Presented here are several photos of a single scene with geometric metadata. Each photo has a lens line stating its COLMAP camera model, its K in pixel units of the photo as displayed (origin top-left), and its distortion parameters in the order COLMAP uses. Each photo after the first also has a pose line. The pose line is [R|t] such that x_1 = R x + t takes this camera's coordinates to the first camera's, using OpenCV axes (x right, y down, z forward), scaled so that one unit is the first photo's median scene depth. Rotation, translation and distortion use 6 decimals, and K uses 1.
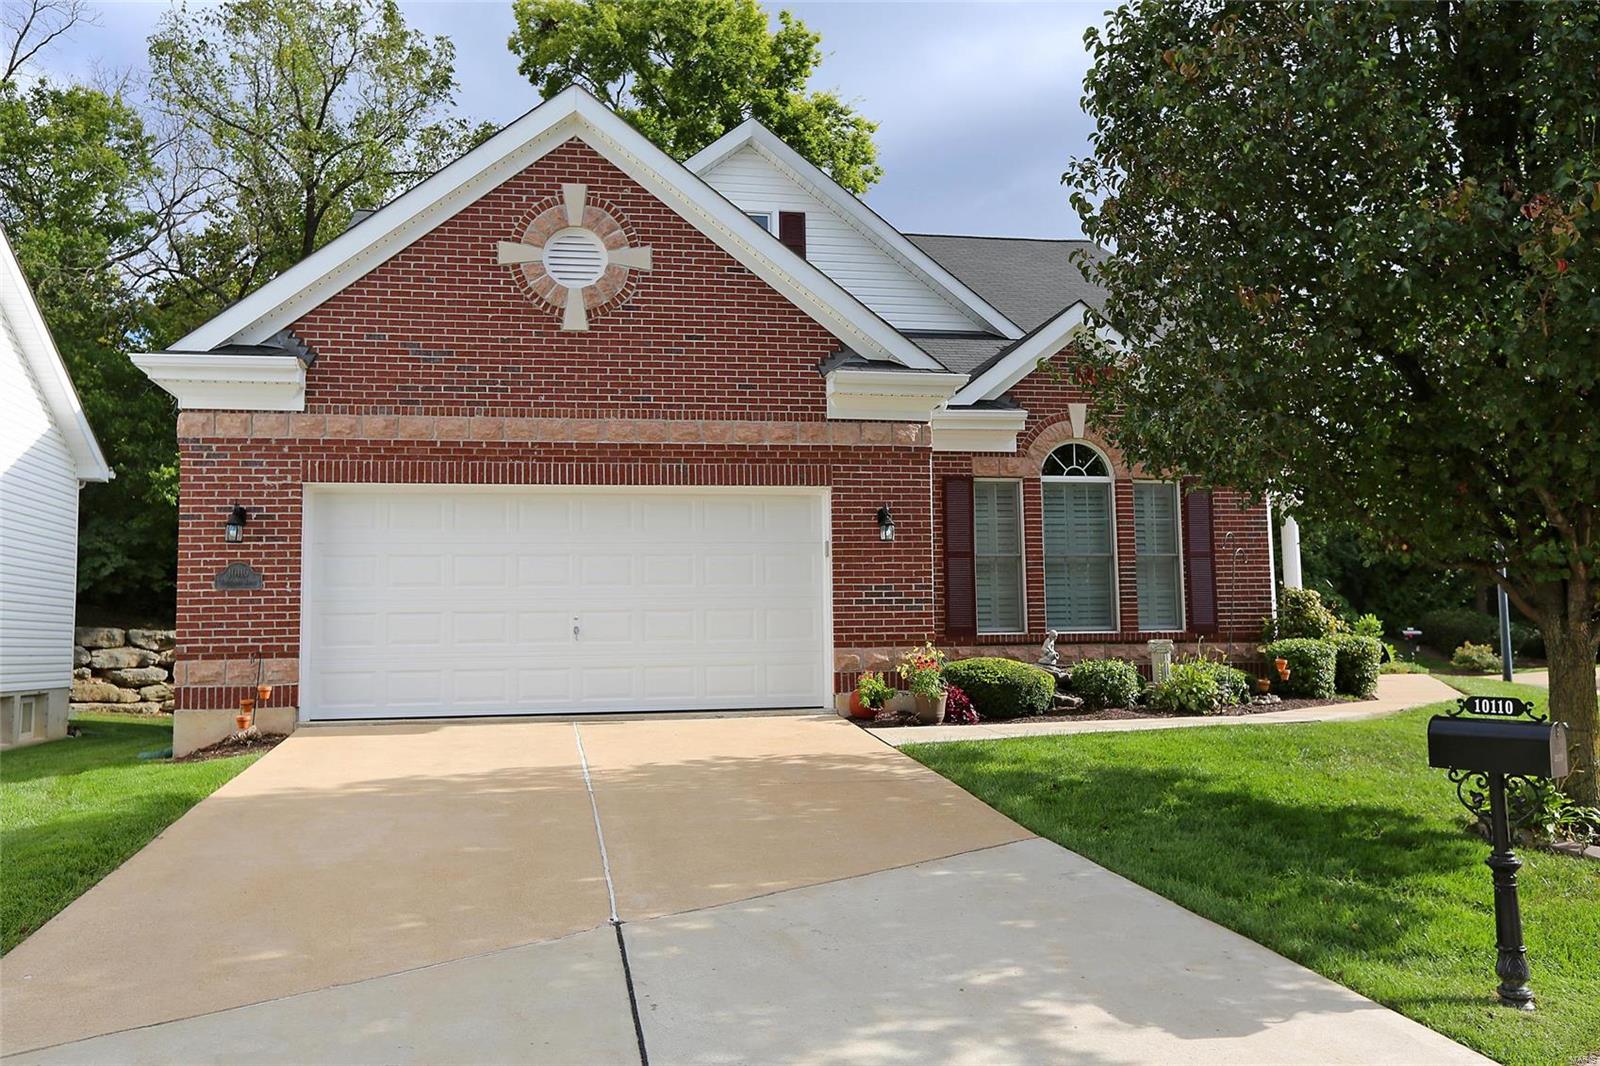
lens RADIAL K [[1291.8, 0, 800.0], [0, 1291.8, 533.0], [0, 0, 1]] dist [0.003942, 0.001090]
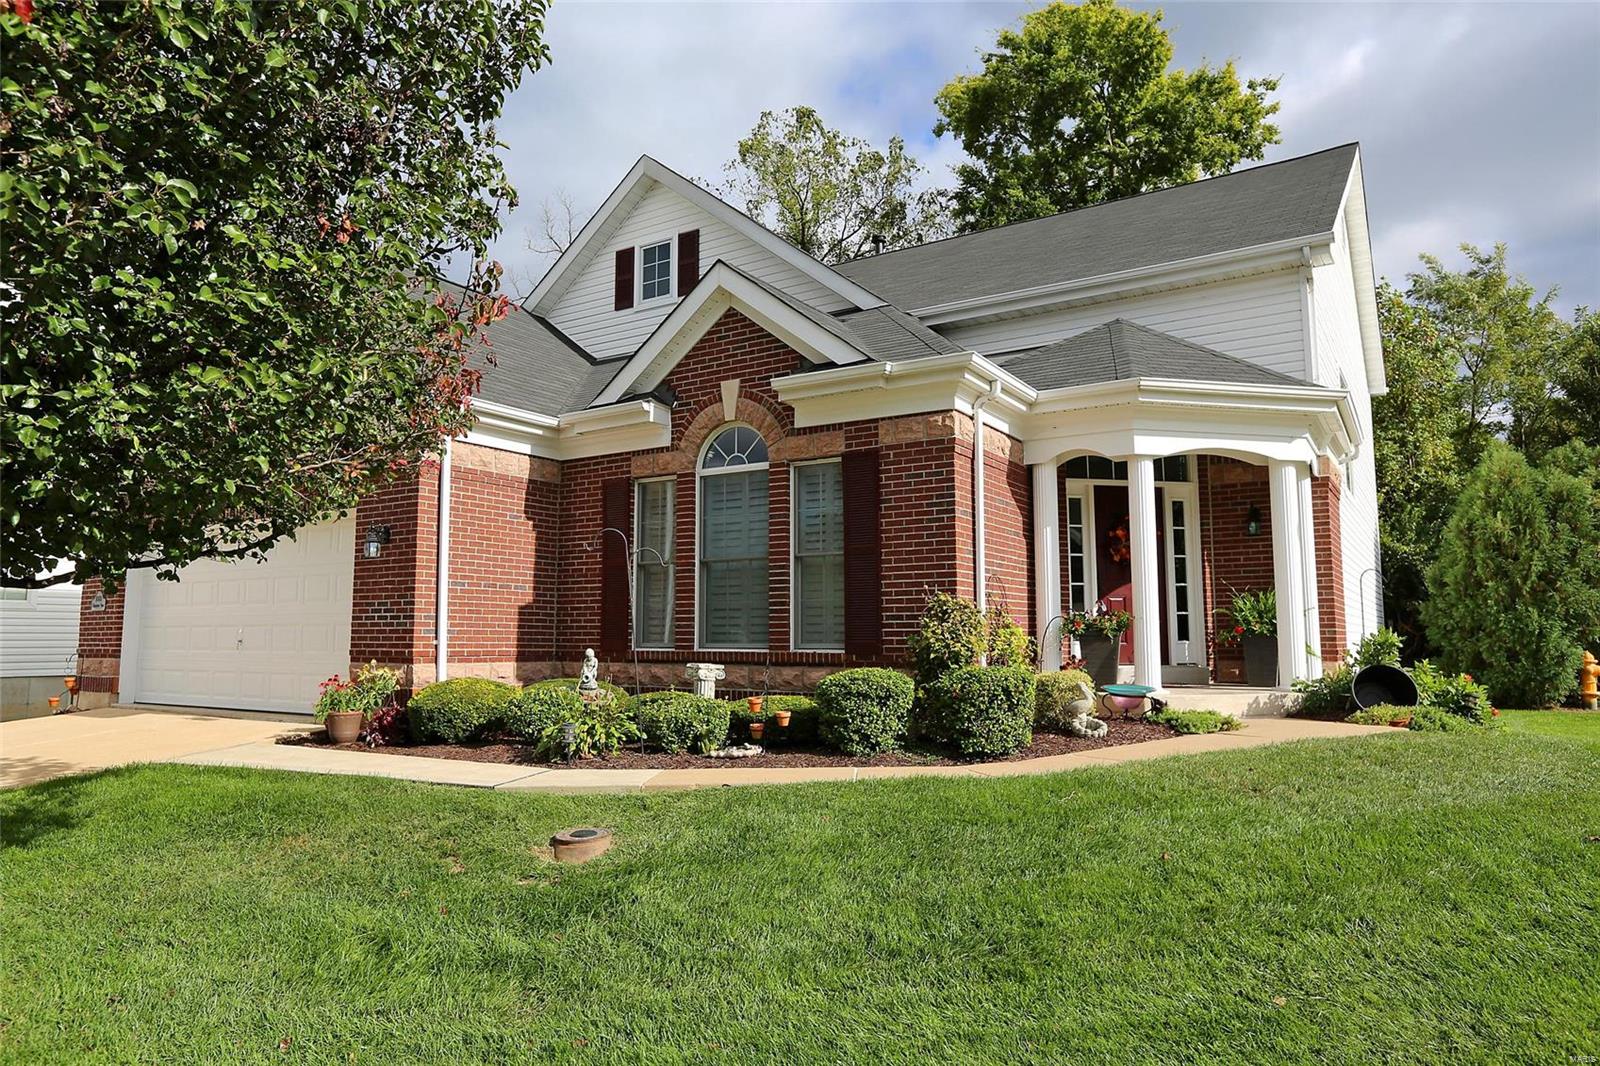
lens RADIAL K [[1043.5, 0, 800.0], [0, 1043.5, 533.0], [0, 0, 1]] dist [-0.003897, -0.000821]
pose [[0.714576, -0.054748, -0.697413, 0.730794], [0.048469, 0.998412, -0.028715, 0.022345], [0.697877, -0.013284, 0.716094, 0.546909]]
